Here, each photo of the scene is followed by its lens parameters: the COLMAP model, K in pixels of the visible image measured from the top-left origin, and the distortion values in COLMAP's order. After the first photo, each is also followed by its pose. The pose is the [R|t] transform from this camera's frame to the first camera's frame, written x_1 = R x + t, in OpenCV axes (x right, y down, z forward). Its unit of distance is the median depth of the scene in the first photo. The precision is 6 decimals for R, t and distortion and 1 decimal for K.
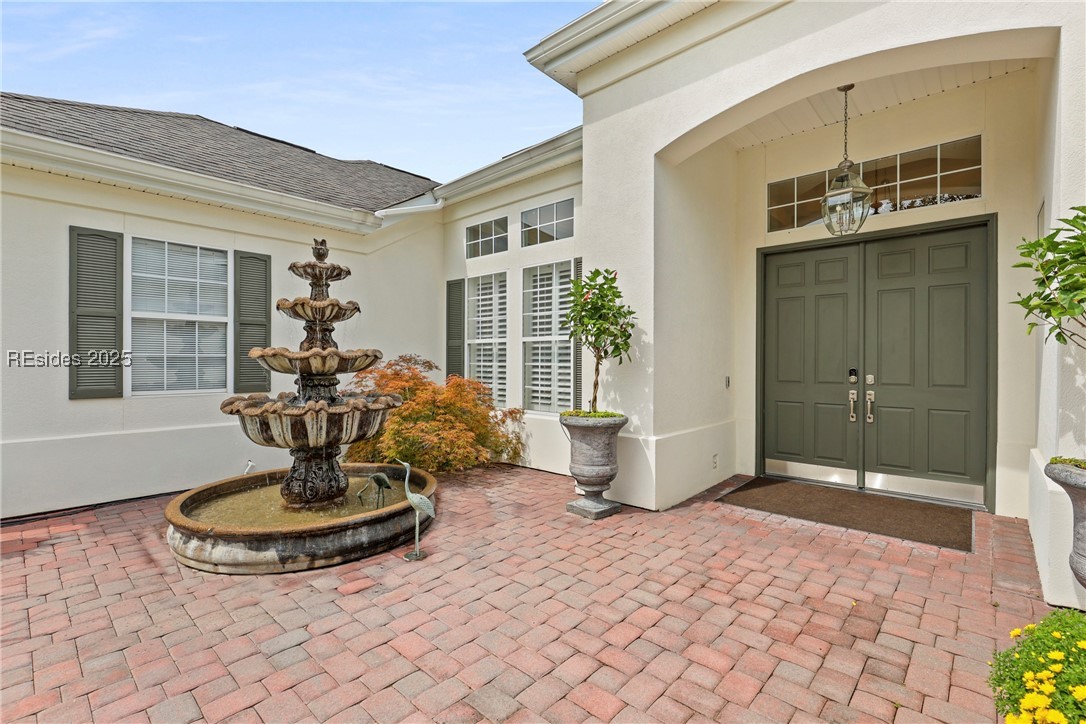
lens RADIAL K [[492.1, 0, 545.1], [0, 492.1, 360.0], [0, 0, 1]] dist [0.001791, 0.000229]
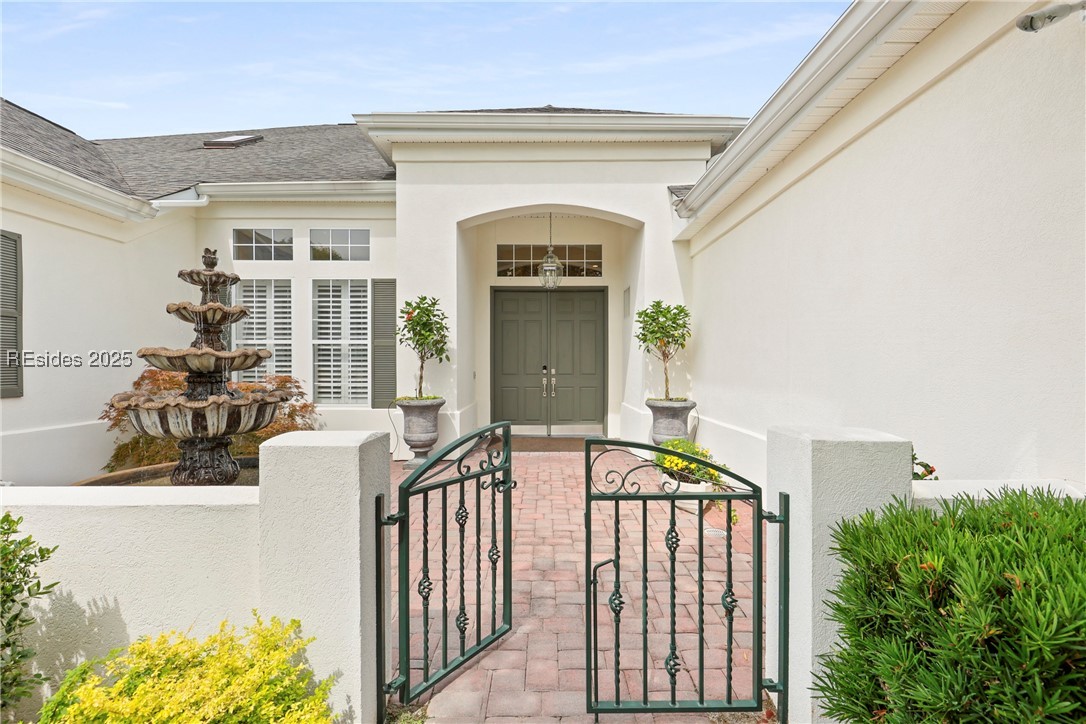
lens RADIAL K [[492.1, 0, 543.8], [0, 492.1, 364.4], [0, 0, 1]] dist [0.001791, 0.000229]
pose [[0.740338, -0.003576, 0.672226, -0.512535], [-0.001049, 0.999978, 0.006475, 0.002654], [-0.672234, -0.005499, 0.740318, -0.247715]]
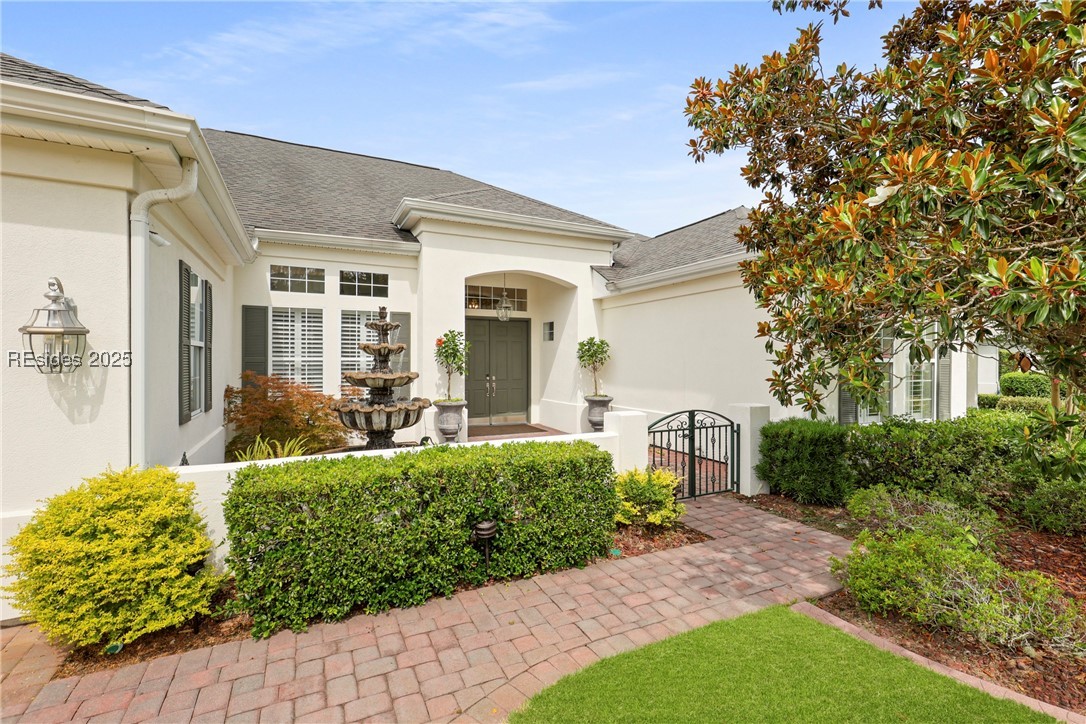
lens RADIAL K [[492.1, 0, 544.5], [0, 492.1, 359.5], [0, 0, 1]] dist [0.001791, 0.000229]
pose [[0.357041, -0.003593, 0.934082, -1.454276], [-0.003044, 0.999983, 0.005010, -0.063054], [-0.934084, -0.004632, 0.357024, -0.080298]]
